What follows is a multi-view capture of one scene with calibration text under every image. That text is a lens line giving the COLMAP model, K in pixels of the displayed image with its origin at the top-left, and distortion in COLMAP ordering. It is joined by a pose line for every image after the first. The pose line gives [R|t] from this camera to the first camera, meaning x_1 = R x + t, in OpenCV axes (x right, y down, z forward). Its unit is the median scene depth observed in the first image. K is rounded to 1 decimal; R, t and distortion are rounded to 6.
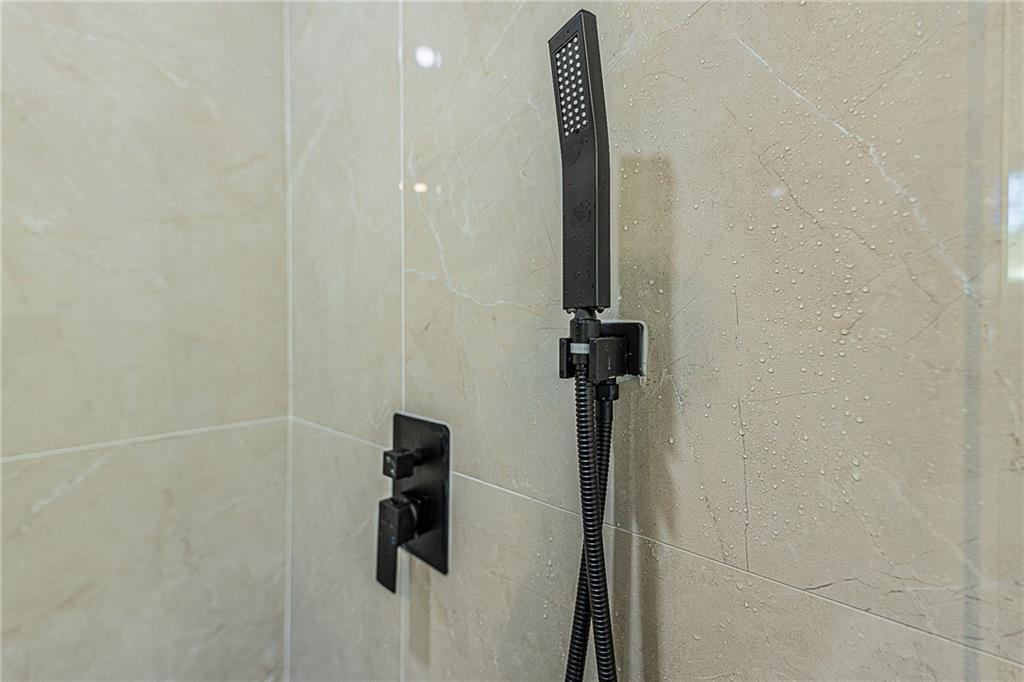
lens RADIAL K [[405.7, 0, 512.7], [0, 405.7, 338.8], [0, 0, 1]] dist [0.000946, -0.000162]
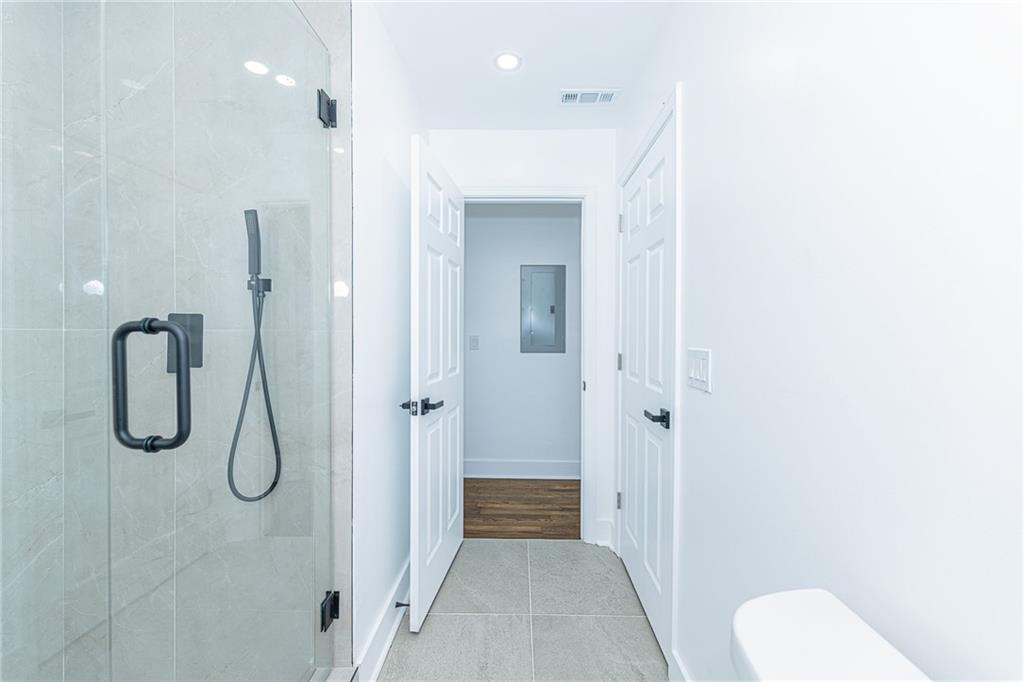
lens RADIAL K [[405.7, 0, 512.7], [0, 405.7, 338.8], [0, 0, 1]] dist [0.000946, -0.000162]
pose [[0.778725, -0.004945, 0.627346, -0.361797], [-0.003187, 0.999925, 0.011838, 0.507940], [-0.627358, -0.011217, 0.778650, -3.746625]]
